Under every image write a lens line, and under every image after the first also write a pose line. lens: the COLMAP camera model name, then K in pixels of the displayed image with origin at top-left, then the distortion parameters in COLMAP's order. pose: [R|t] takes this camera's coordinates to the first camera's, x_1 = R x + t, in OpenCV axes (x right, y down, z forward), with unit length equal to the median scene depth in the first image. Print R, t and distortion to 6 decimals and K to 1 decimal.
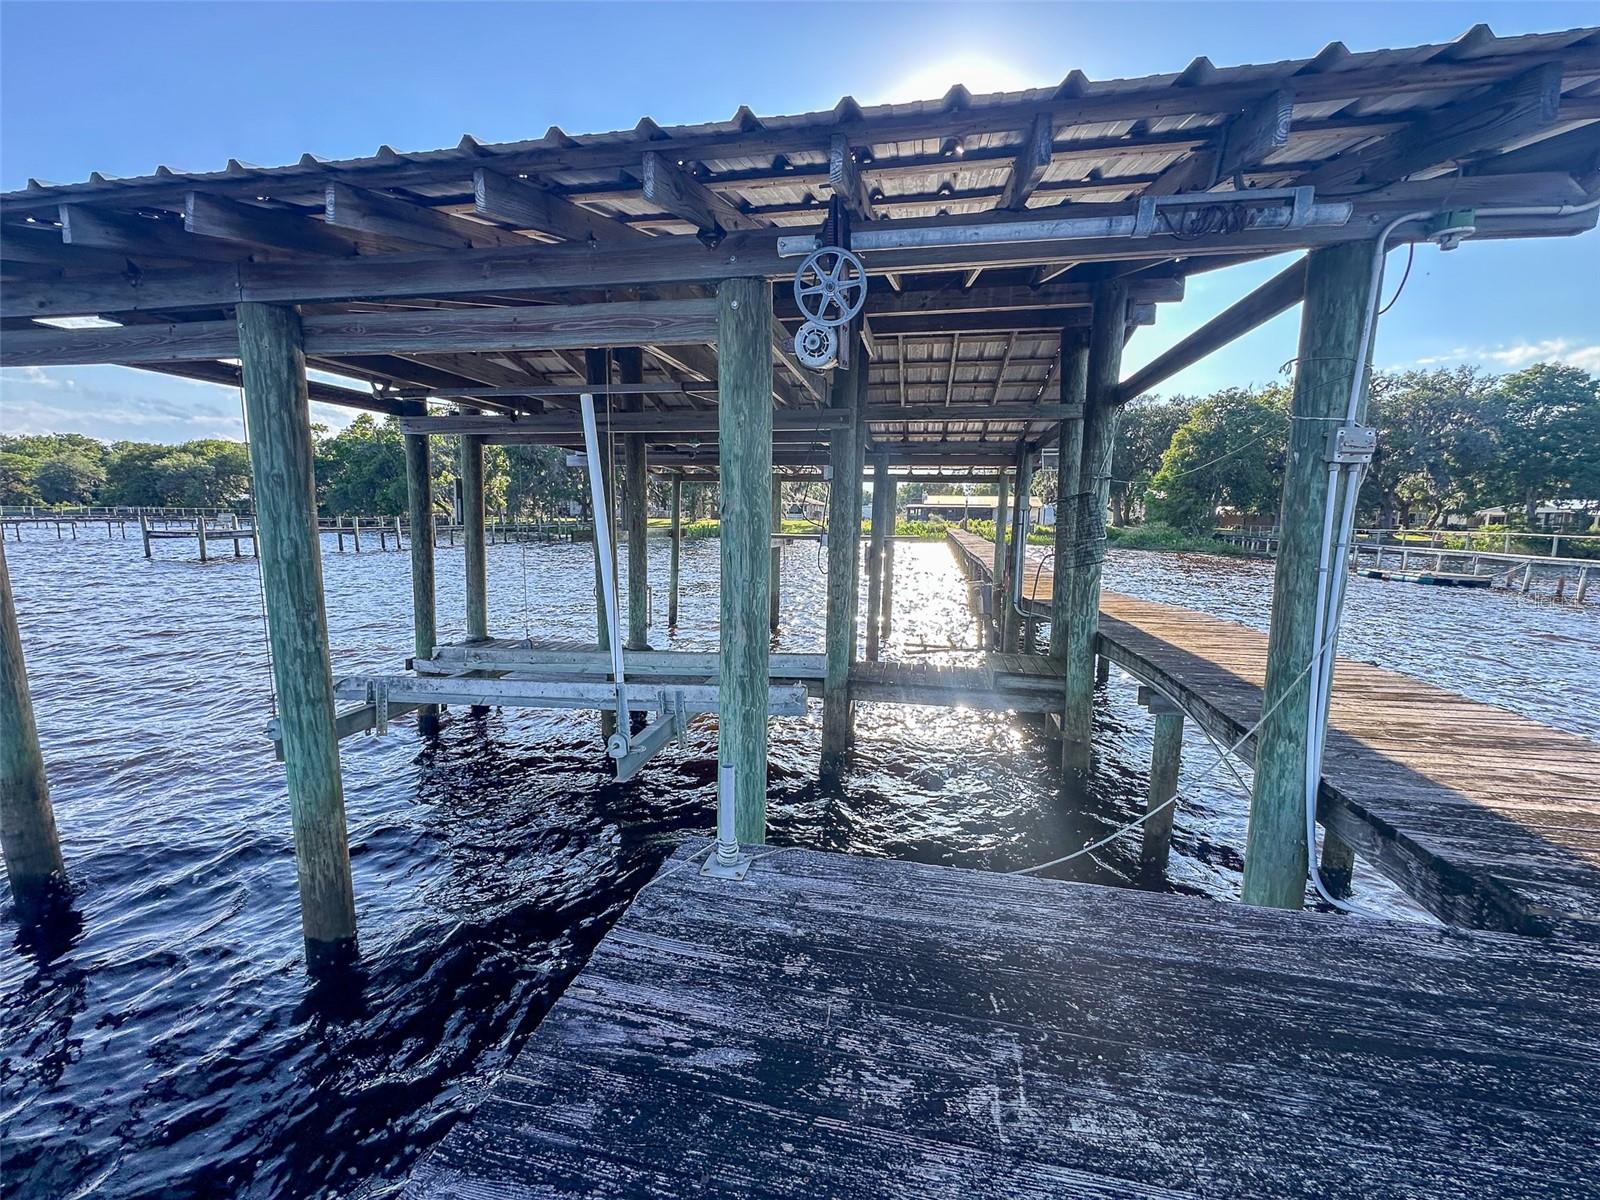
lens RADIAL K [[638.8, 0, 798.9], [0, 638.8, 599.0], [0, 0, 1]] dist [-0.001363, 0.000123]
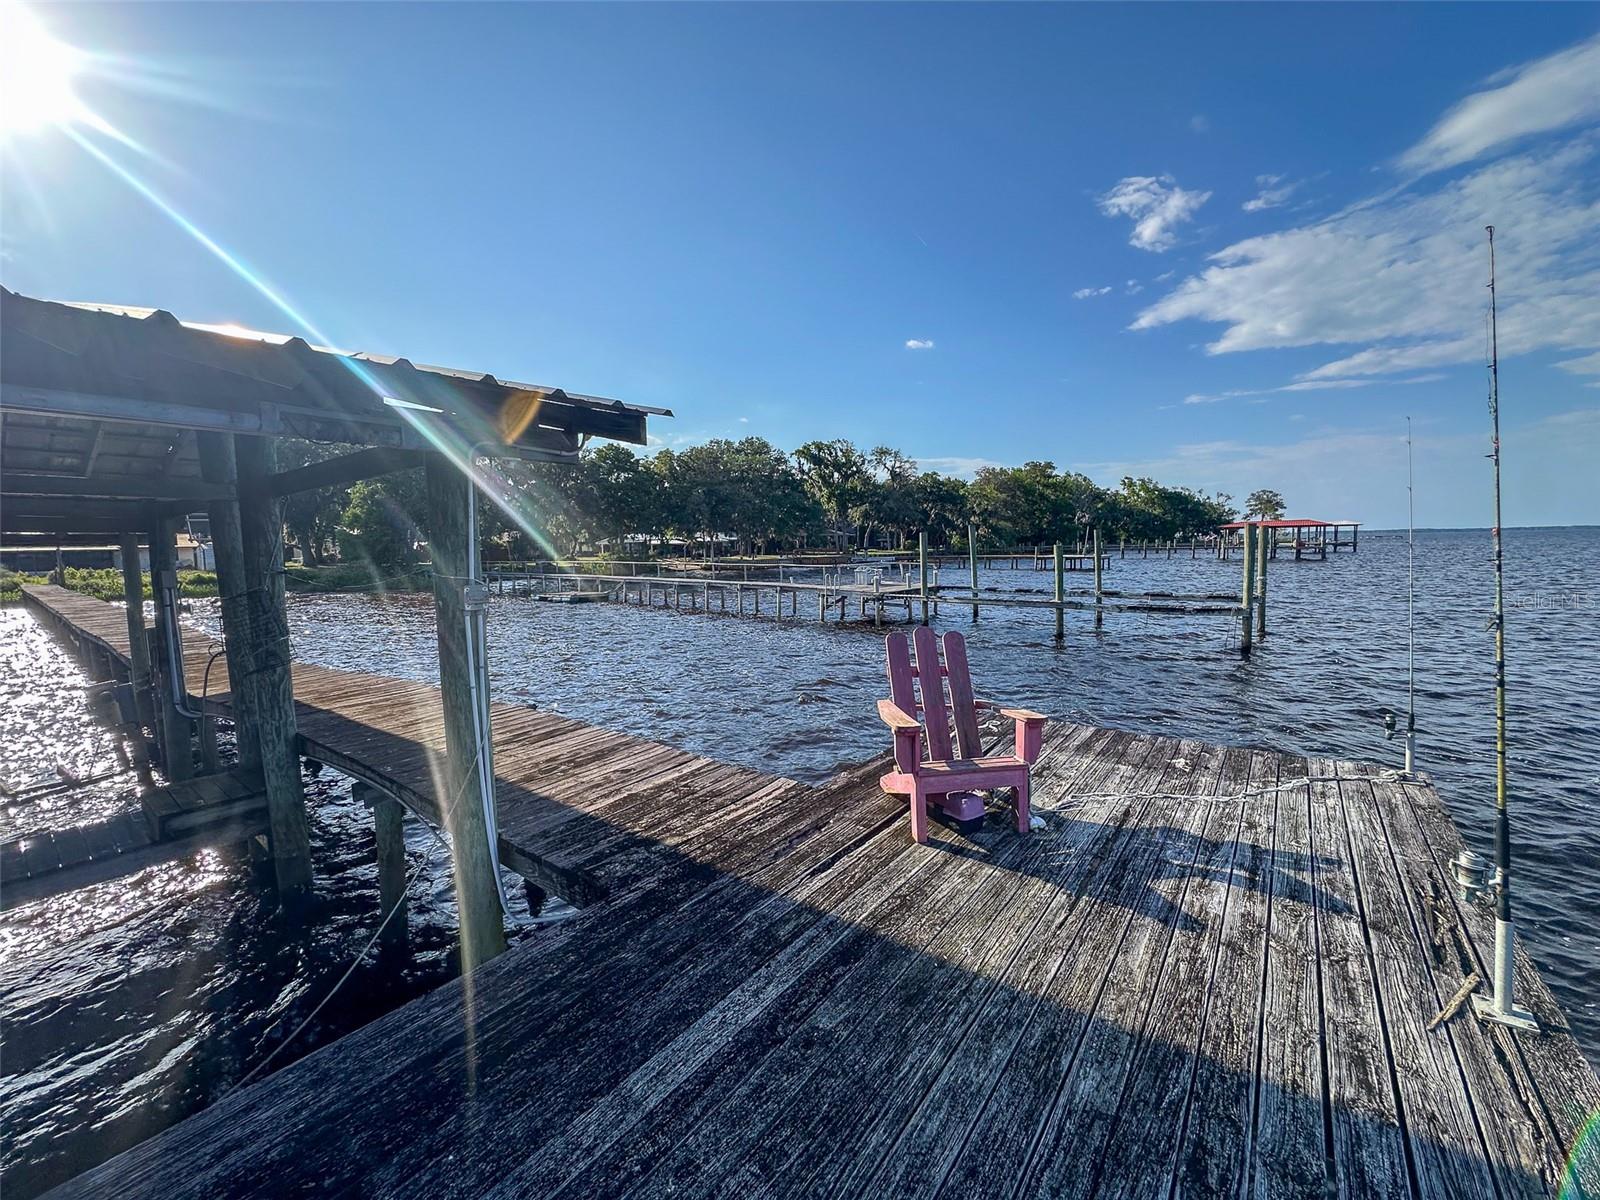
lens RADIAL K [[638.8, 0, 795.7], [0, 638.8, 593.3], [0, 0, 1]] dist [-0.001363, 0.000123]
pose [[0.443025, -0.094361, 0.891529, -0.023065], [0.148370, 0.988449, 0.030891, -0.071240], [-0.884147, 0.118590, 0.451908, -0.092542]]
